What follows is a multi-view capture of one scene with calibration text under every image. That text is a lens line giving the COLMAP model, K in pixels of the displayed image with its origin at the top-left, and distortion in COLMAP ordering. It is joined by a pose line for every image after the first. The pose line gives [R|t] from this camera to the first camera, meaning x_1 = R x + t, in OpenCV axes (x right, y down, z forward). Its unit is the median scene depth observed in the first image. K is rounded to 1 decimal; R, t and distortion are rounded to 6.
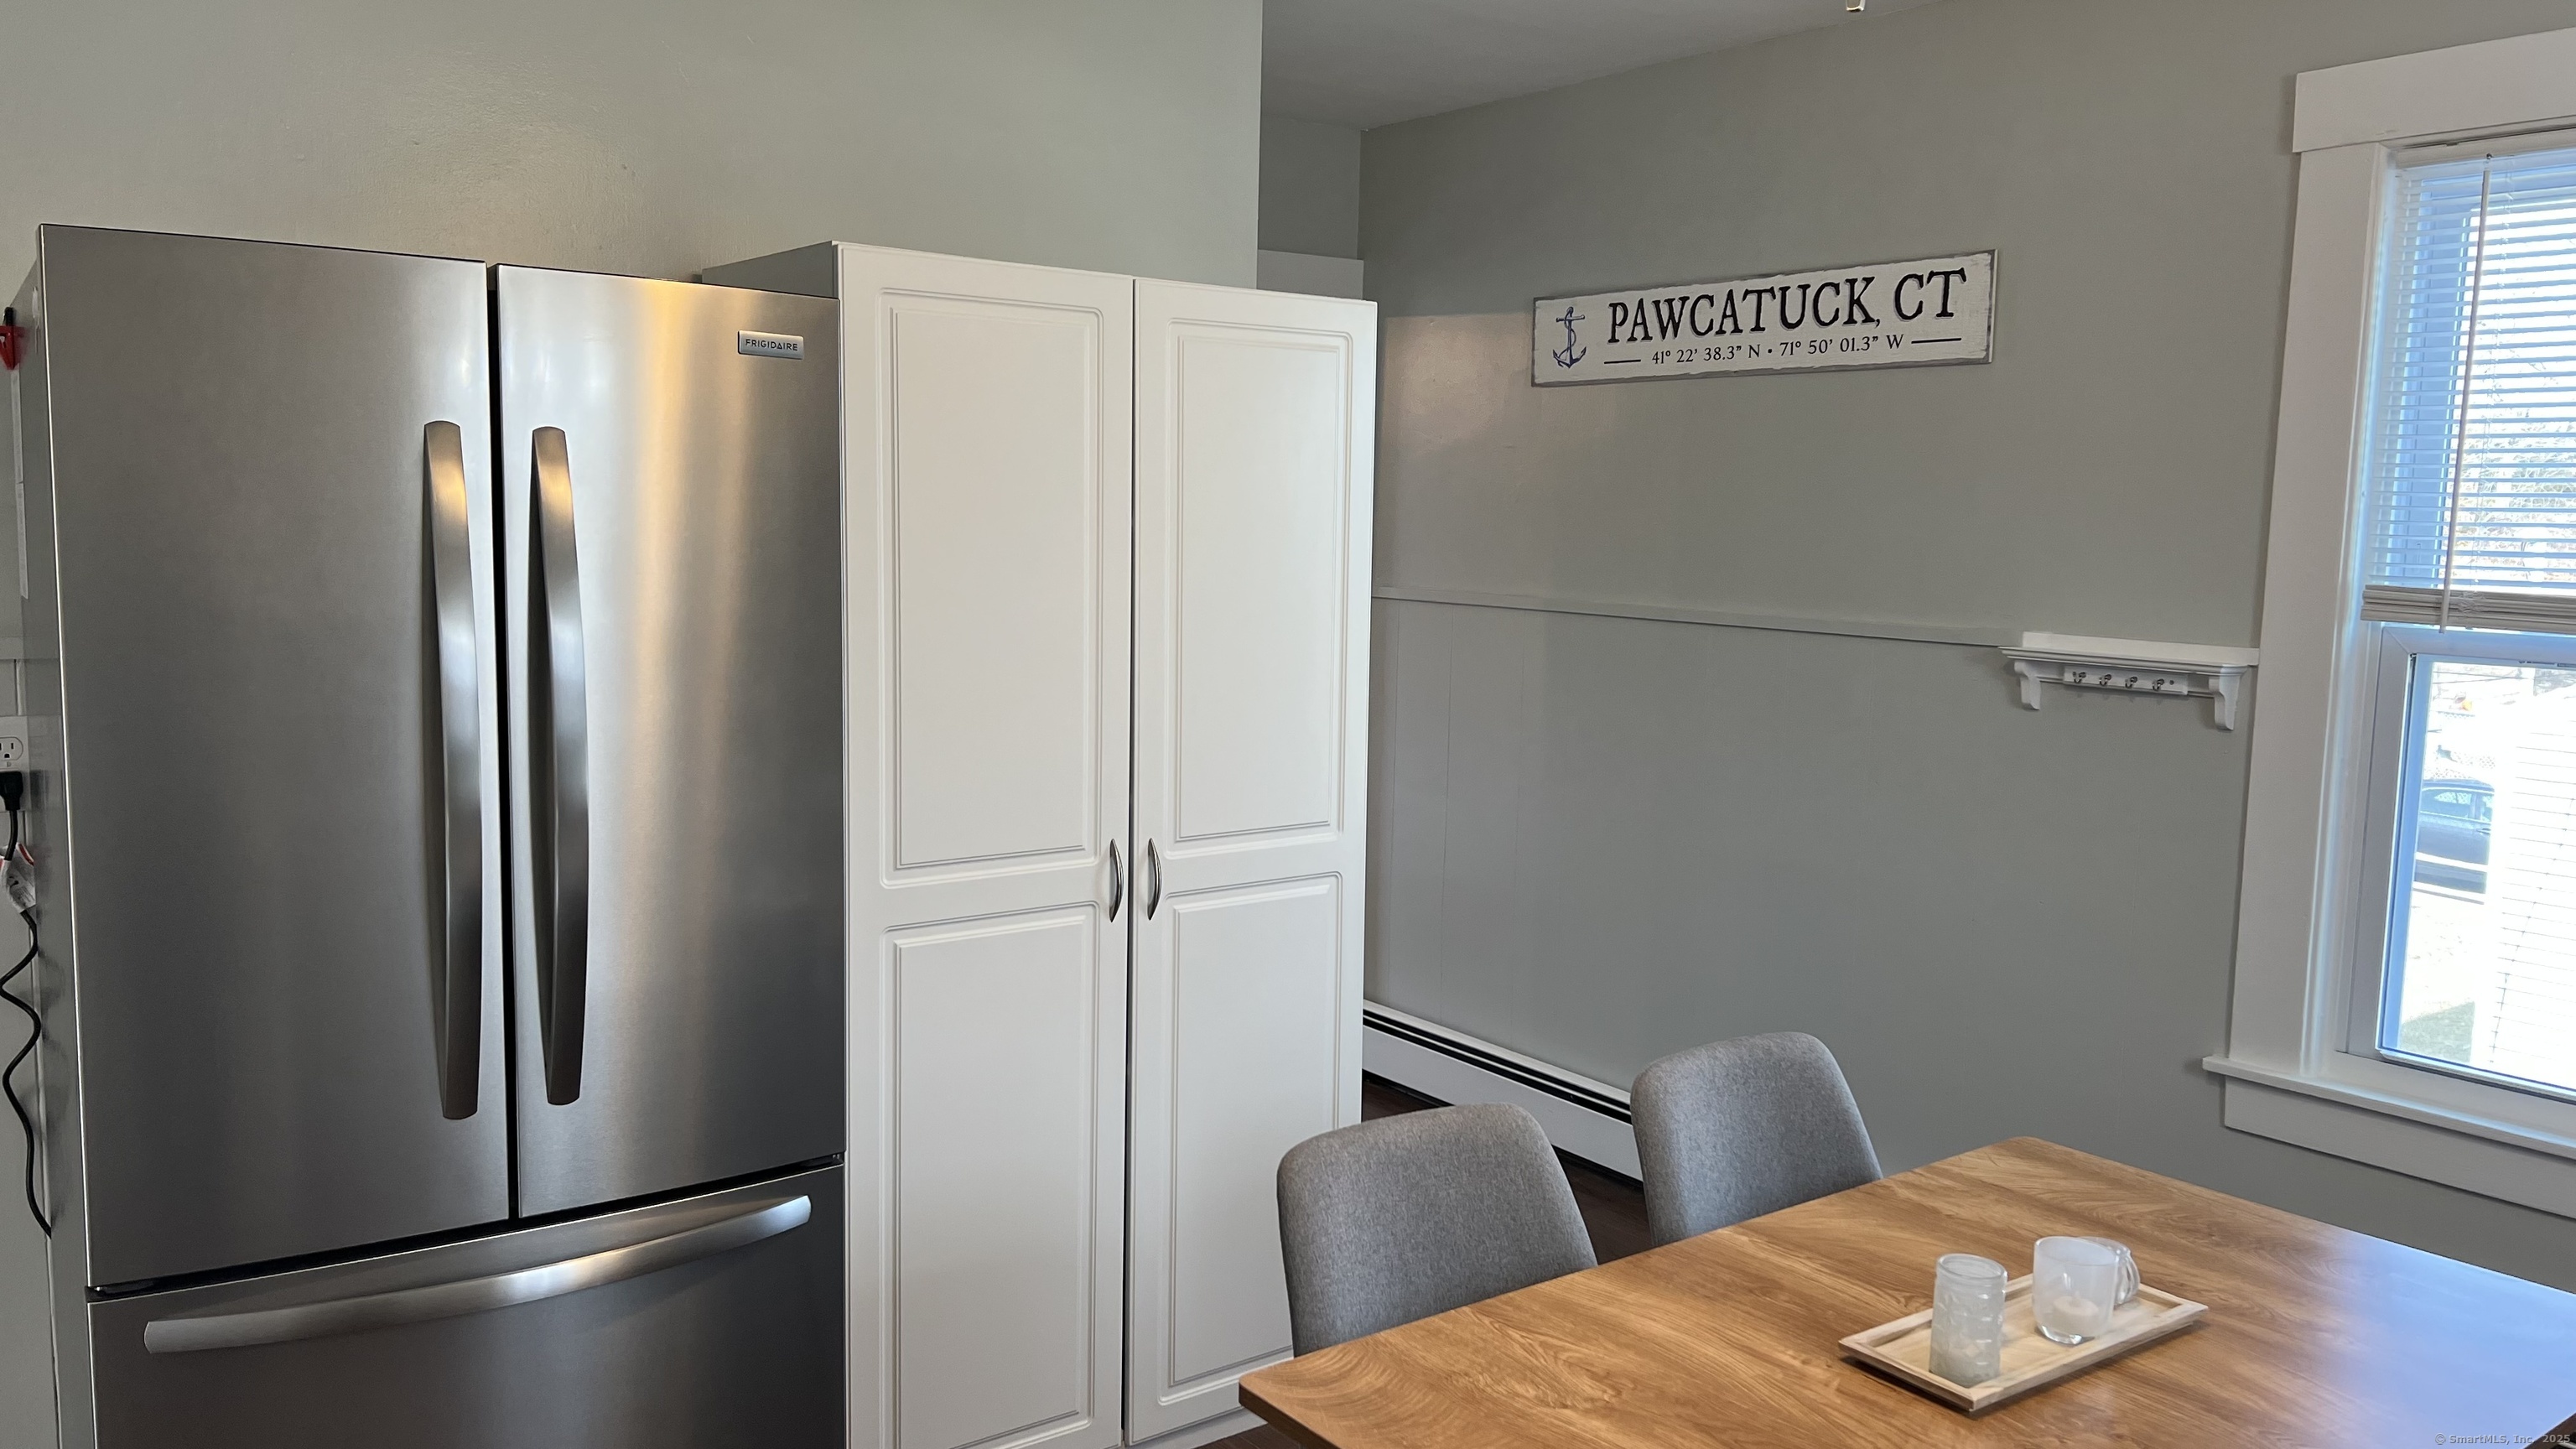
lens RADIAL K [[1920.2, 0, 1275.9], [0, 1920.2, 733.3], [0, 0, 1]] dist [0.009479, -0.010022]
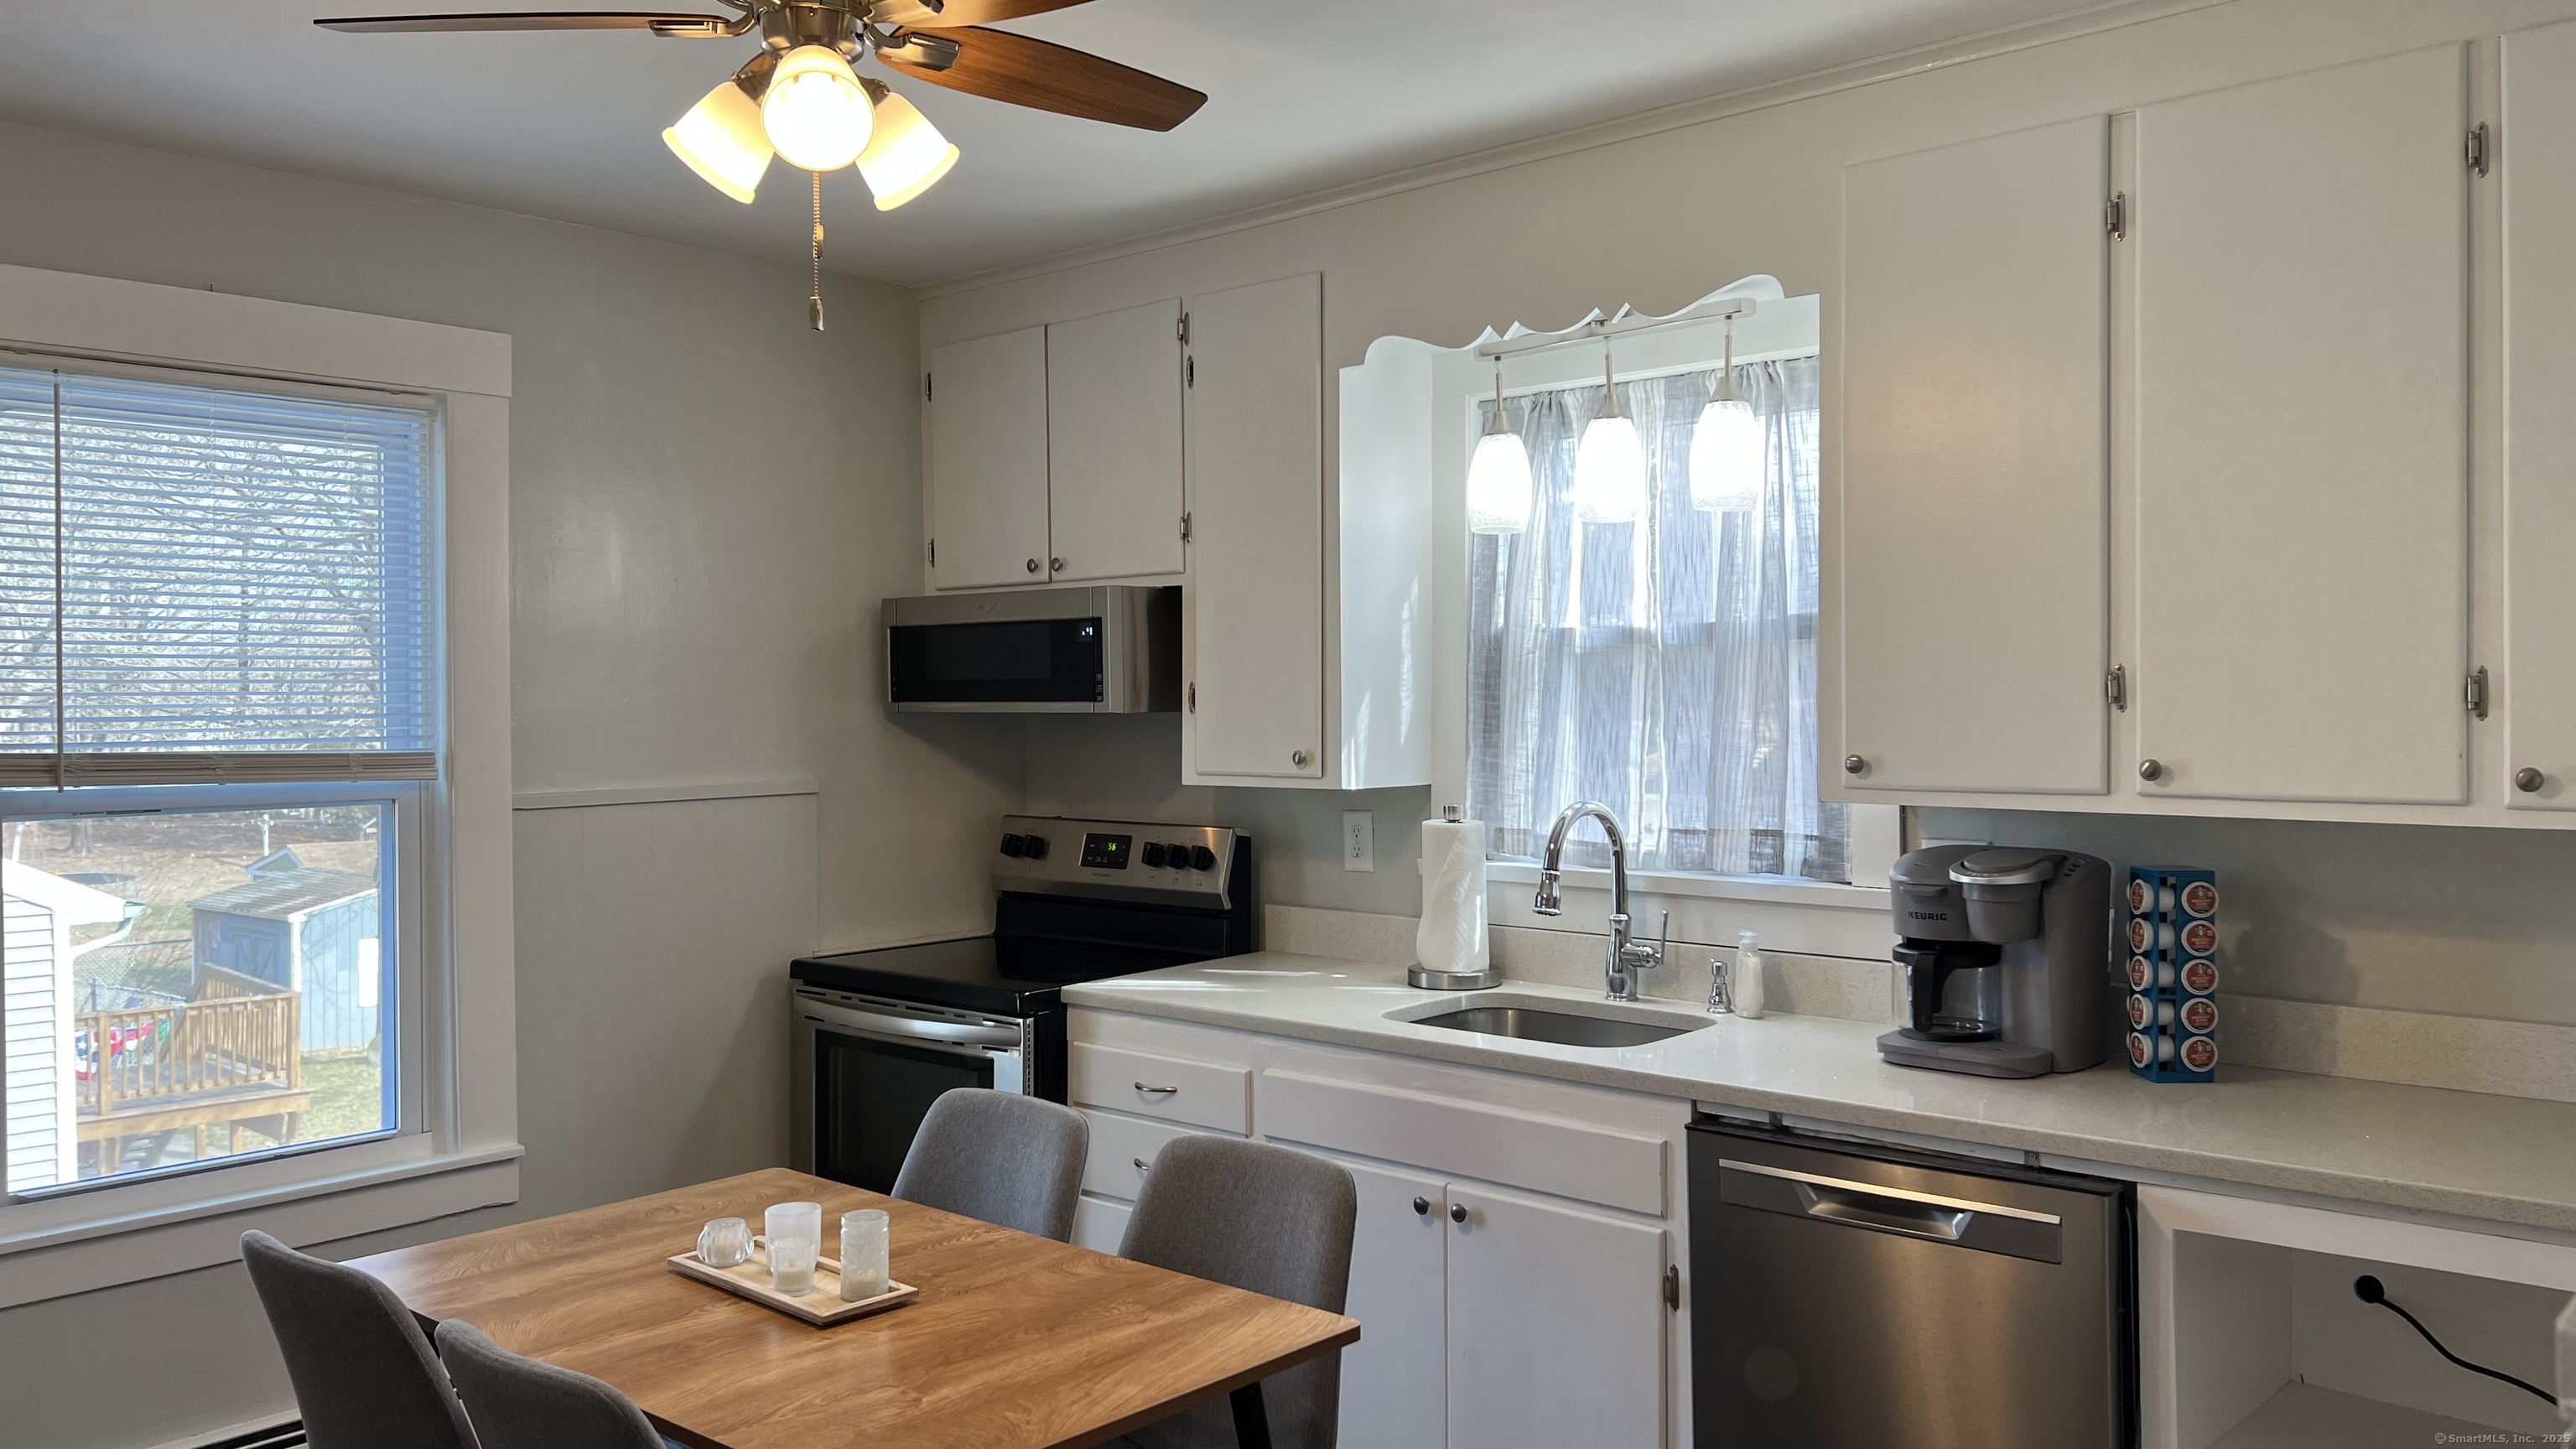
lens RADIAL K [[1920.2, 0, 1275.9], [0, 1920.2, 733.3], [0, 0, 1]] dist [0.009479, -0.010022]
pose [[-0.195545, -0.031804, 0.980179, -0.610012], [0.114050, 0.991955, 0.054939, -0.067127], [-0.974040, 0.122533, -0.190345, 0.527873]]
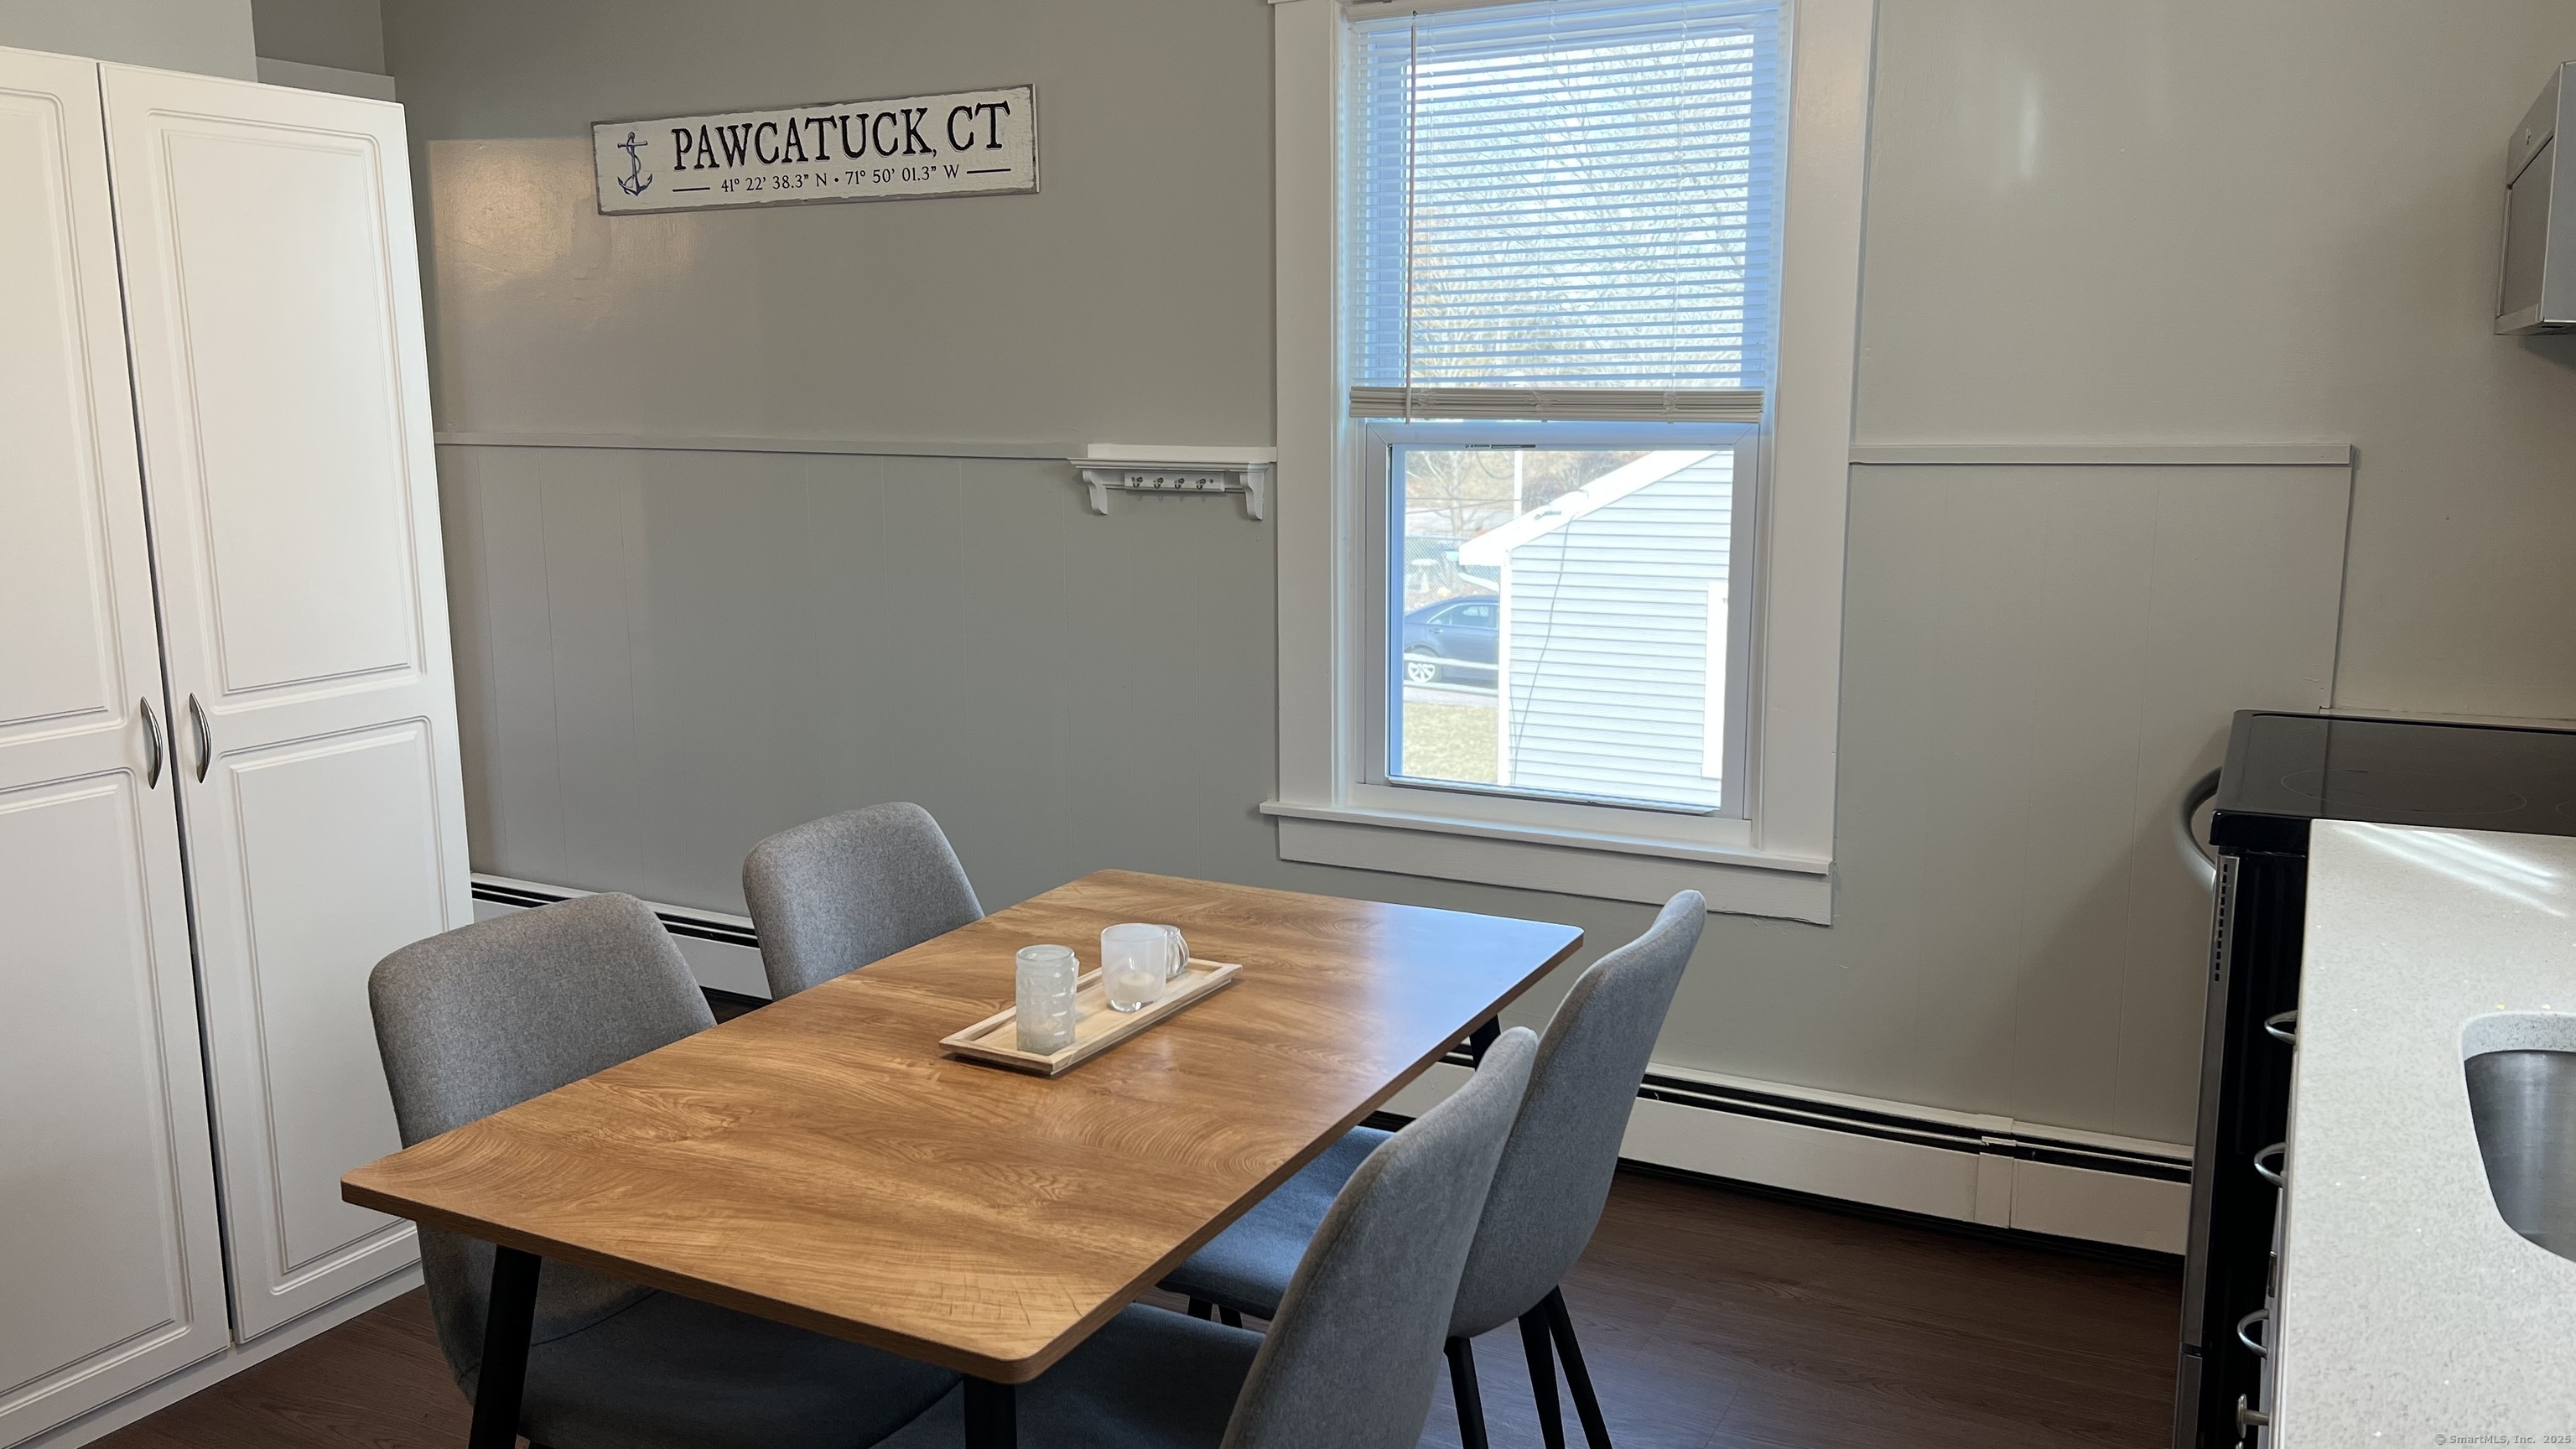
lens RADIAL K [[1900.0, 0, 1288.0], [0, 1900.0, 724.5], [0, 0, 1]] dist [0.052322, -0.065385]
pose [[0.898750, -0.097832, 0.427408, 0.011675], [0.071192, 0.994415, 0.077916, 0.036035], [-0.432644, -0.039599, 0.900695, -0.045067]]
